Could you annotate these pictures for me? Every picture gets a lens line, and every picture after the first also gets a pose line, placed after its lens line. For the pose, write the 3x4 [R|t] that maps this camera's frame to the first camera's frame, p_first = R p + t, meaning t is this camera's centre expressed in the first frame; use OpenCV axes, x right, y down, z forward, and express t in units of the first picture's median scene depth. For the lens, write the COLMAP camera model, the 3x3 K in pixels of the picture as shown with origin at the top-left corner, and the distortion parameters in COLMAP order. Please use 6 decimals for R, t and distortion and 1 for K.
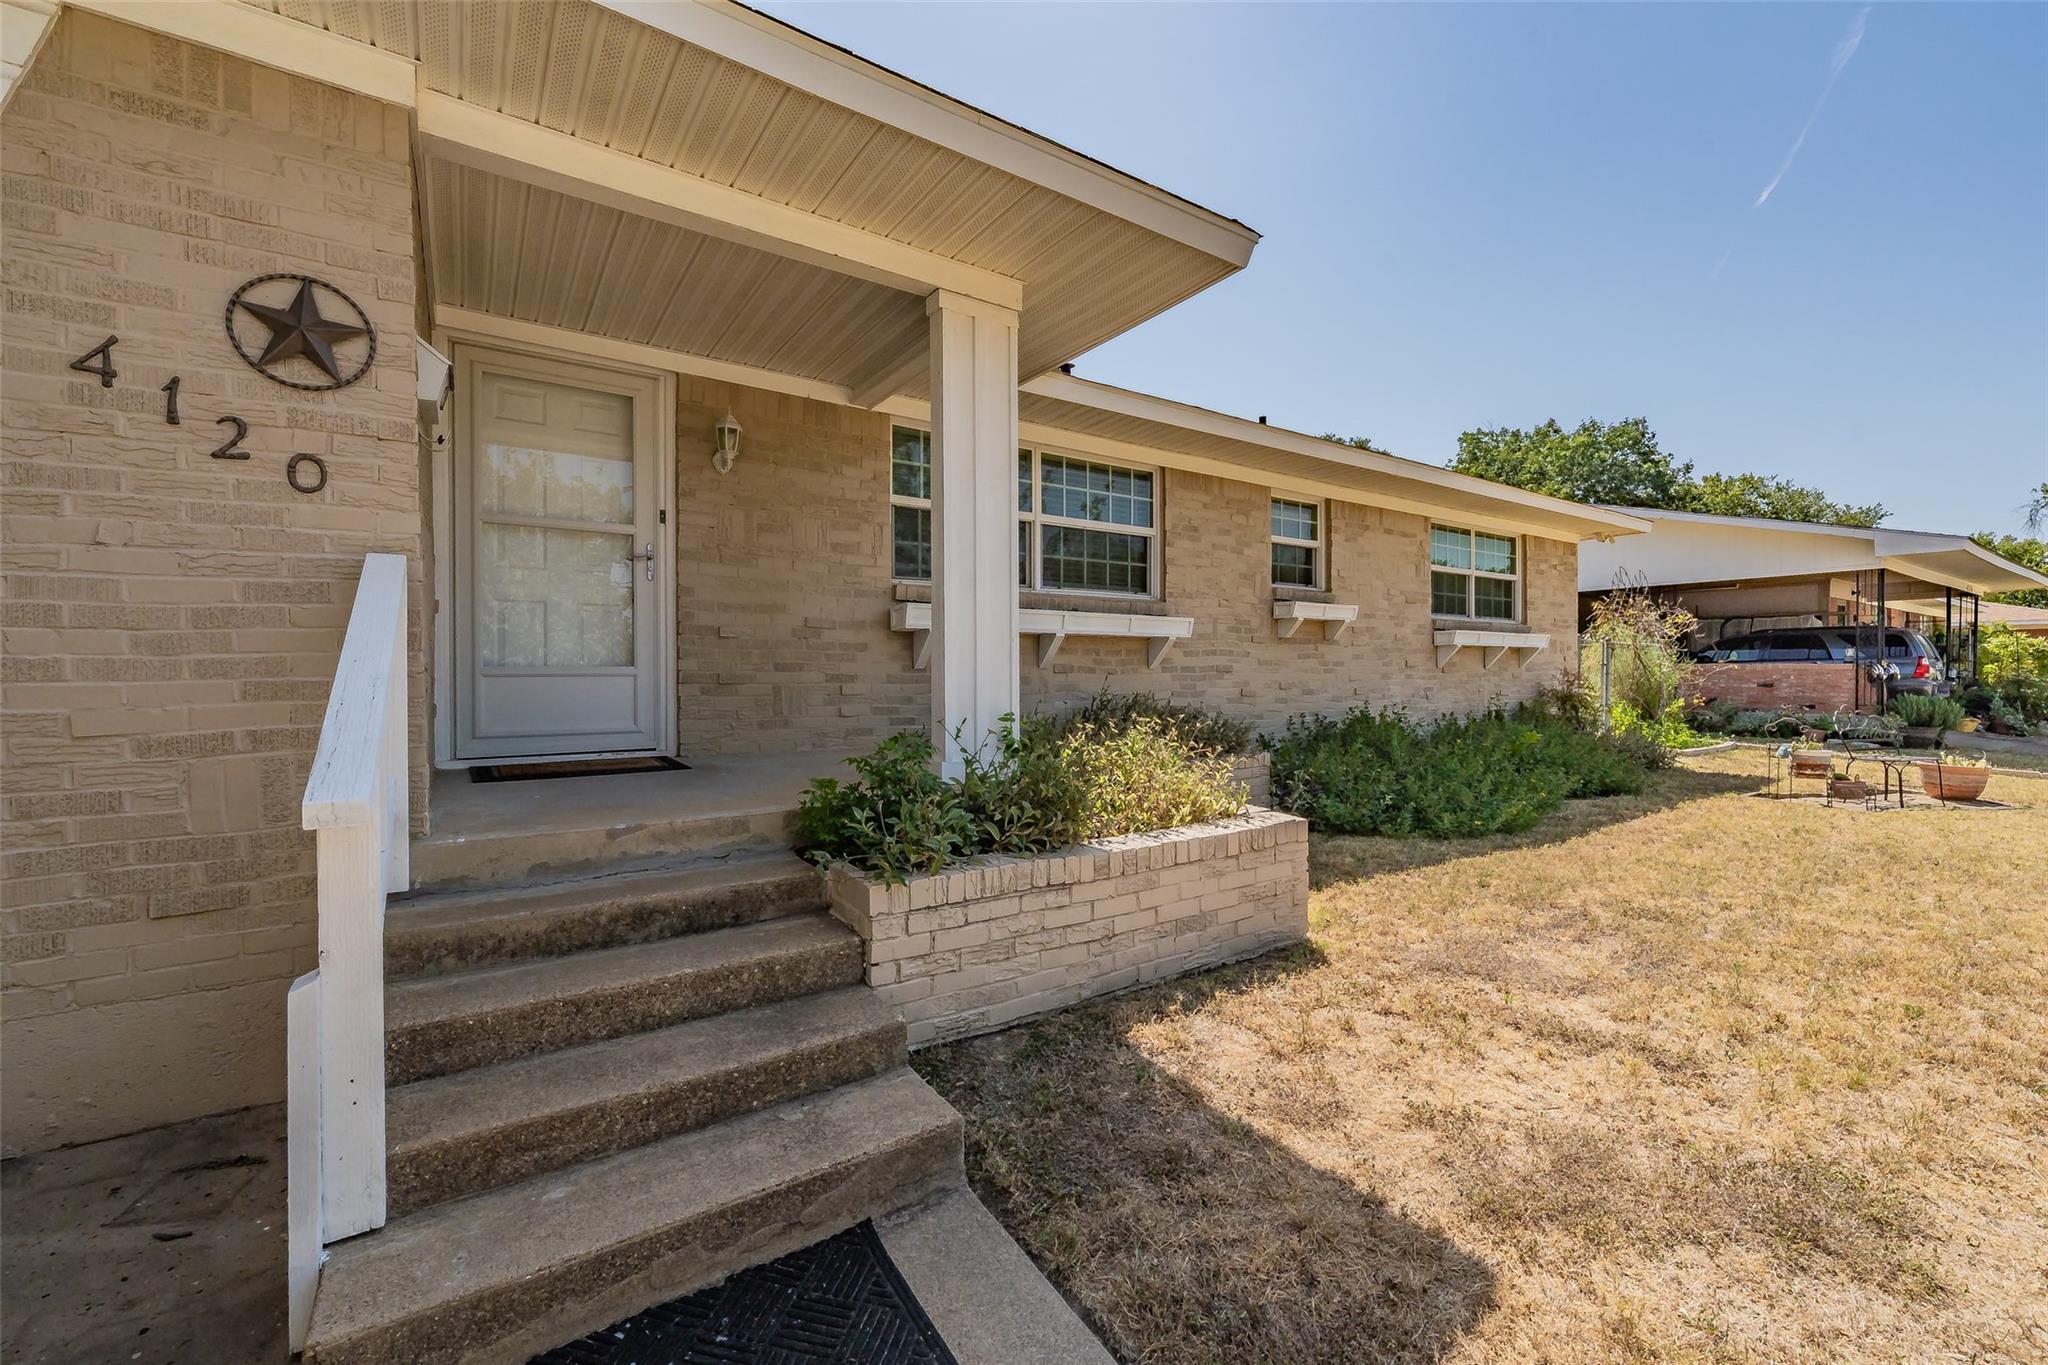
lens RADIAL K [[830.1, 0, 1022.5], [0, 830.1, 677.4], [0, 0, 1]] dist [0.001173, -0.000009]
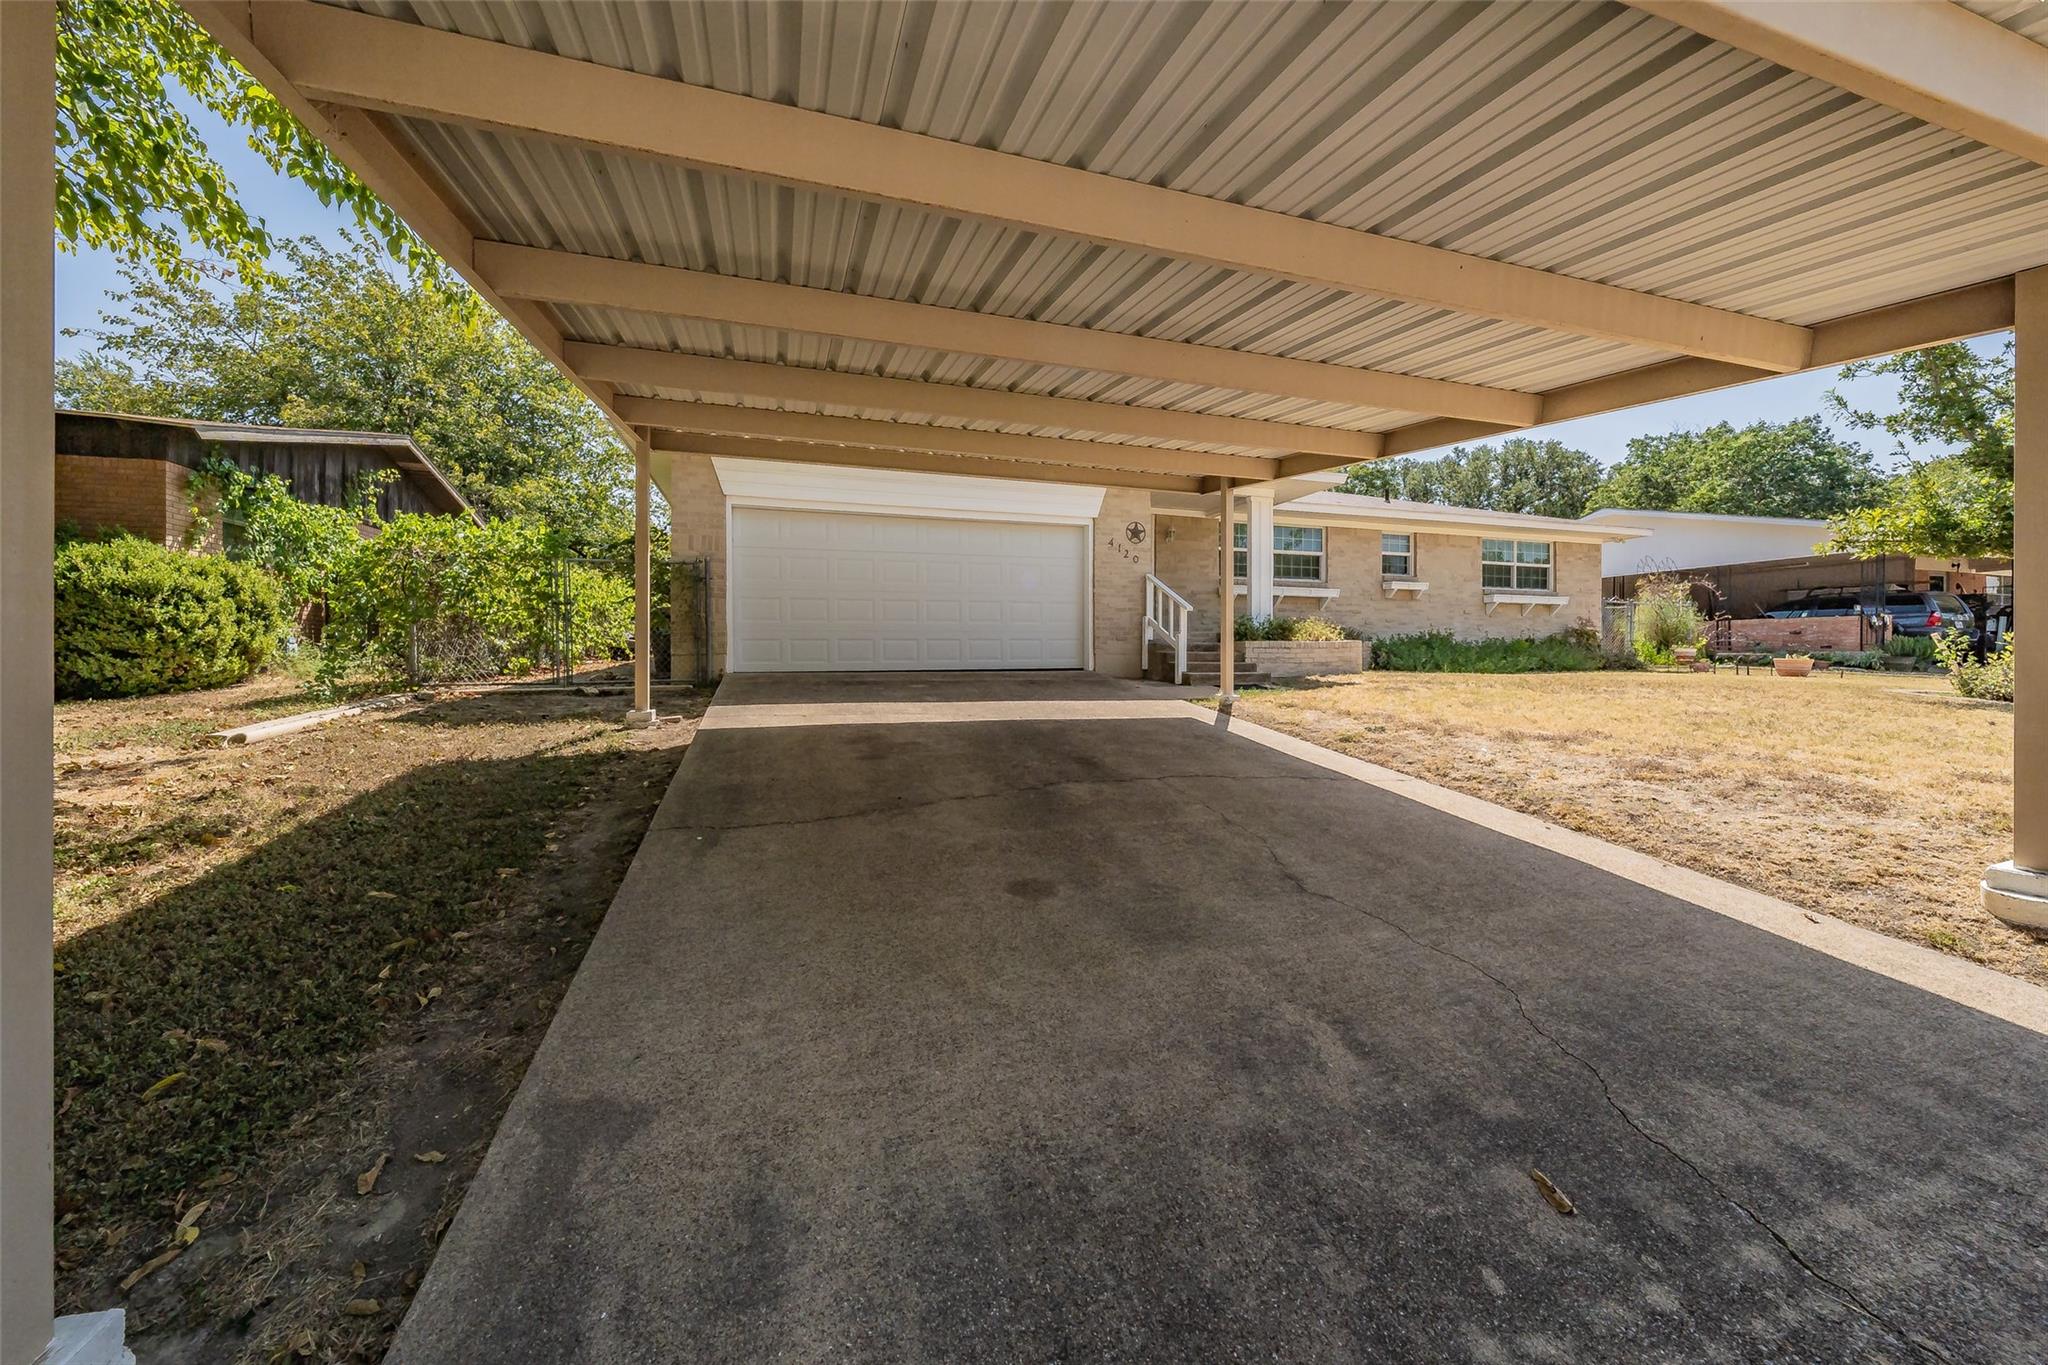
lens RADIAL K [[707.5, 0, 1003.2], [0, 707.5, 653.0], [0, 0, 1]] dist [-0.000640, -0.000016]
pose [[0.955273, 0.002047, -0.295719, -0.101452], [-0.005746, 0.999916, -0.011642, 0.122318], [0.295670, 0.012820, 0.955204, -1.062945]]
